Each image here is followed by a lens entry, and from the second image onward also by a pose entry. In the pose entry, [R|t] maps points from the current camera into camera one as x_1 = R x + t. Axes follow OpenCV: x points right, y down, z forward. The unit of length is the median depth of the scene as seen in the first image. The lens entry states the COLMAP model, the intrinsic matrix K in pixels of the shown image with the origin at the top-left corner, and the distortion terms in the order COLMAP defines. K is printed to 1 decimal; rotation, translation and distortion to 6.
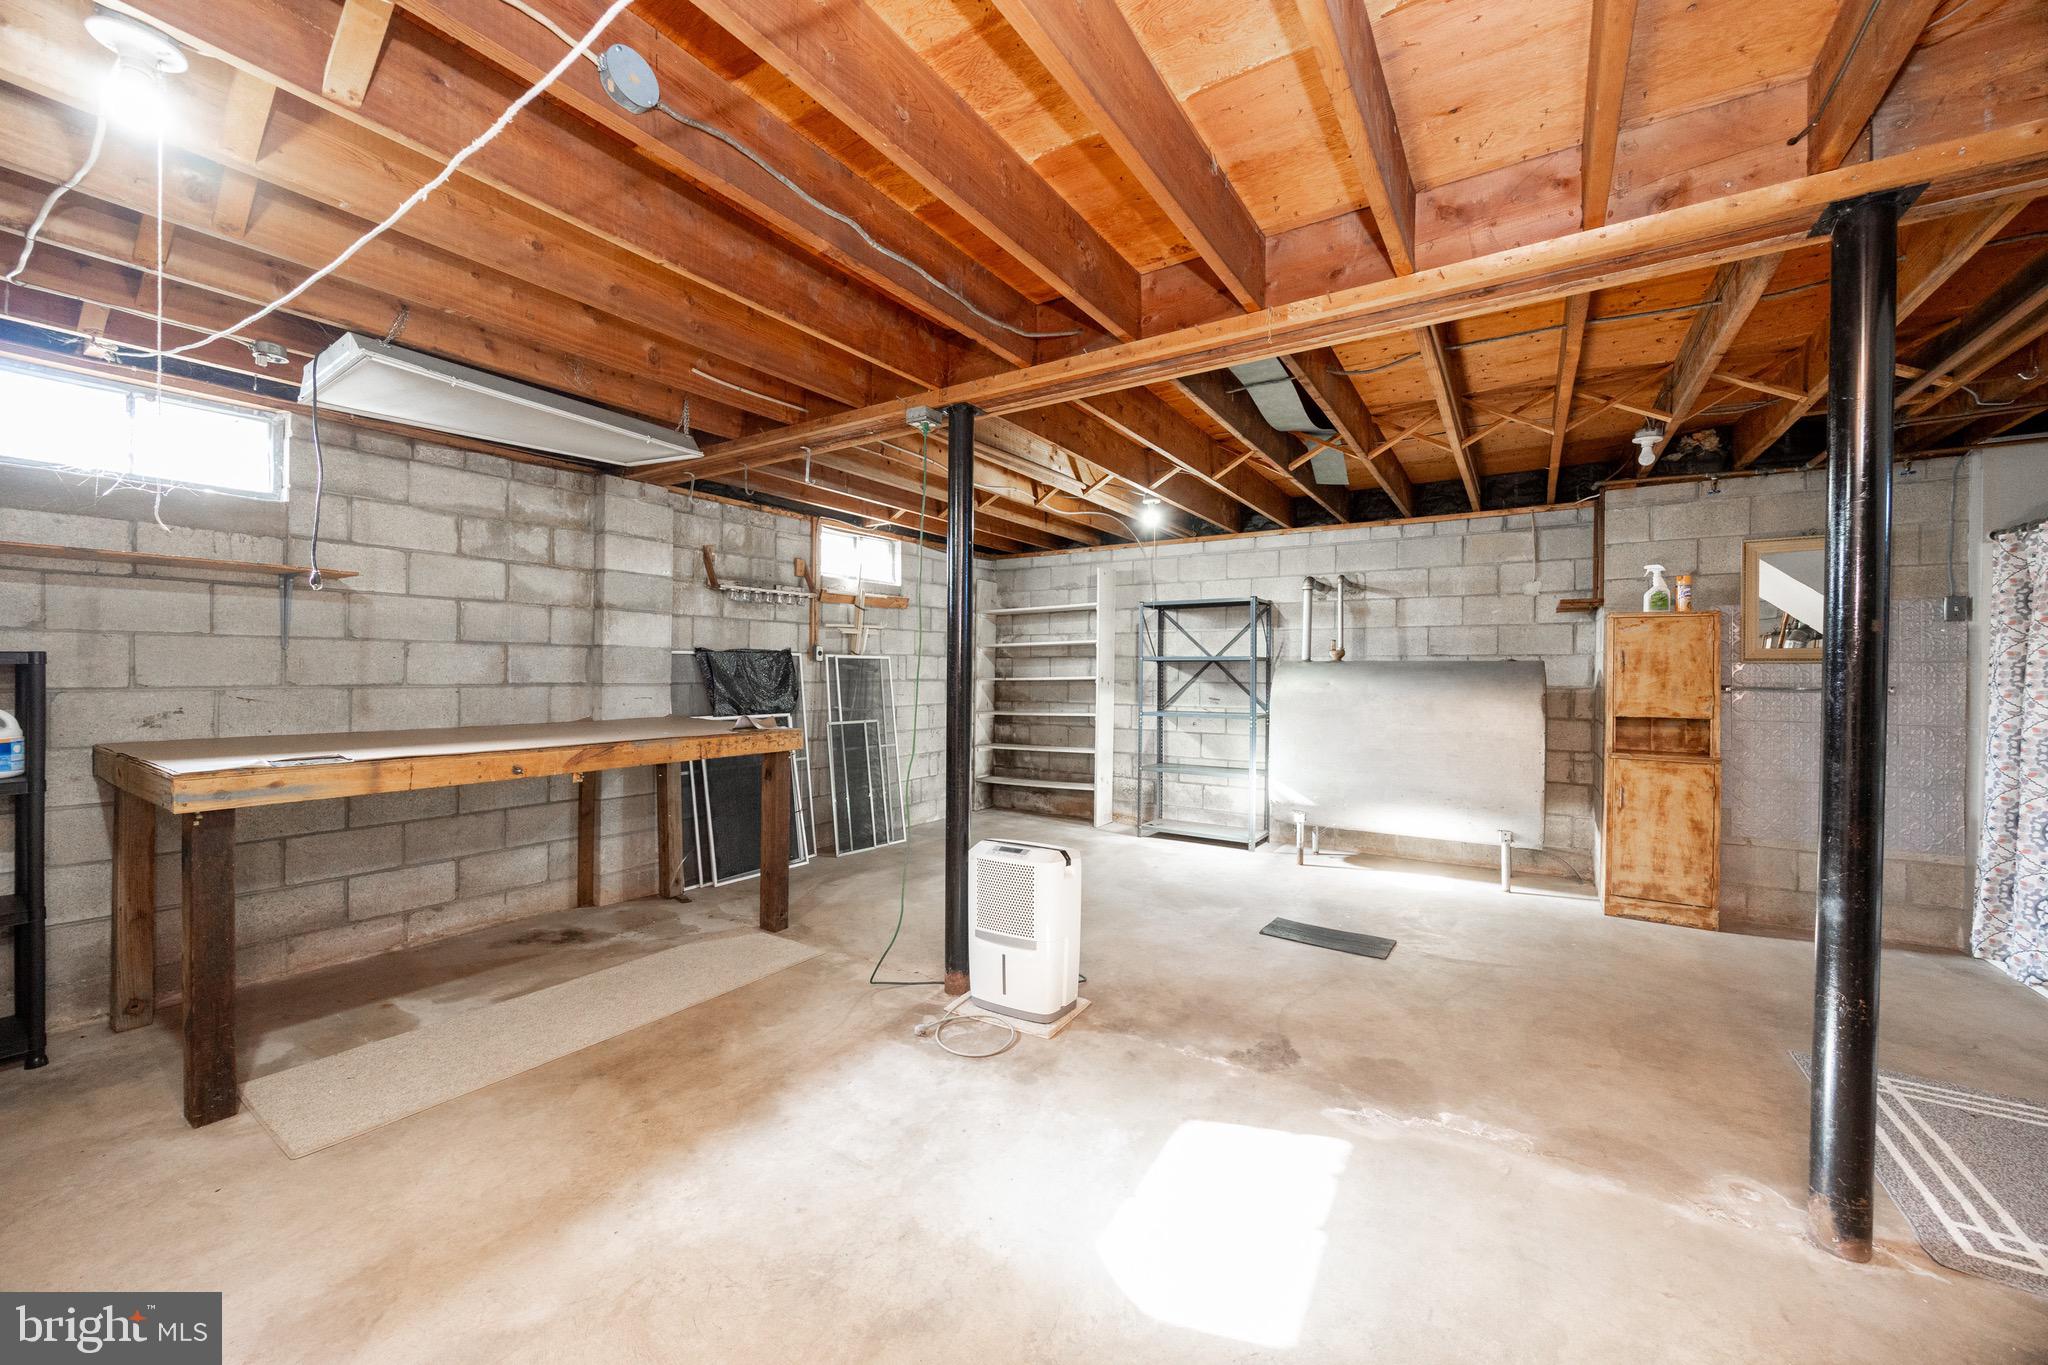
lens RADIAL K [[772.5, 0, 1004.9], [0, 772.5, 670.6], [0, 0, 1]] dist [-0.001604, -0.000259]
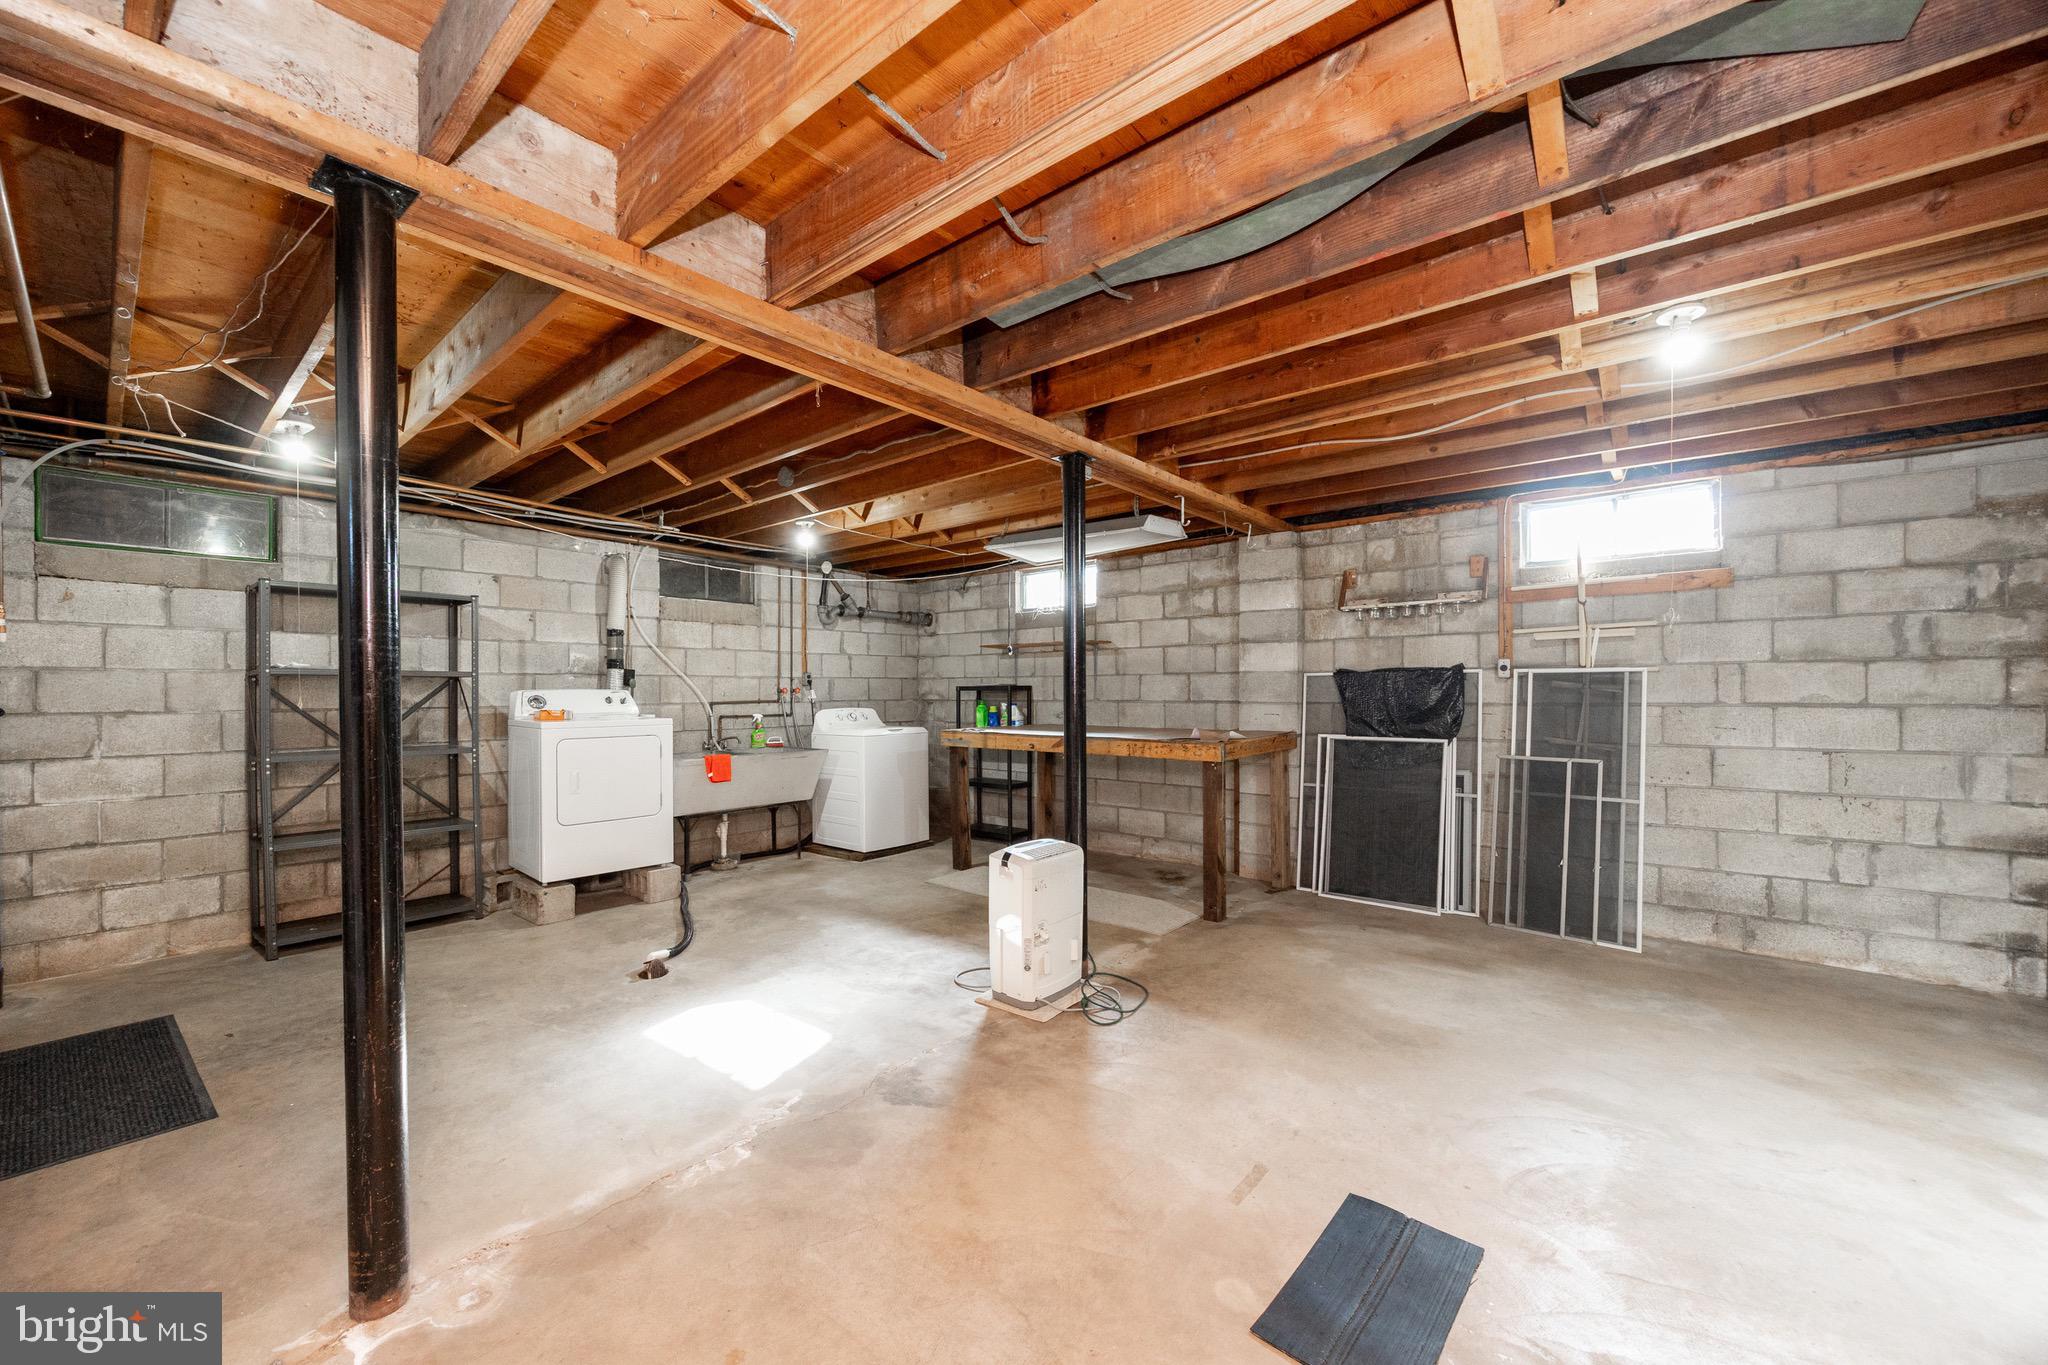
lens RADIAL K [[772.5, 0, 1004.9], [0, 772.5, 670.6], [0, 0, 1]] dist [-0.001604, -0.000259]
pose [[-0.107151, -0.033637, -0.993674, 0.868538], [0.001857, 0.999419, -0.034032, 0.009381], [0.994241, -0.005492, -0.107026, 0.823973]]
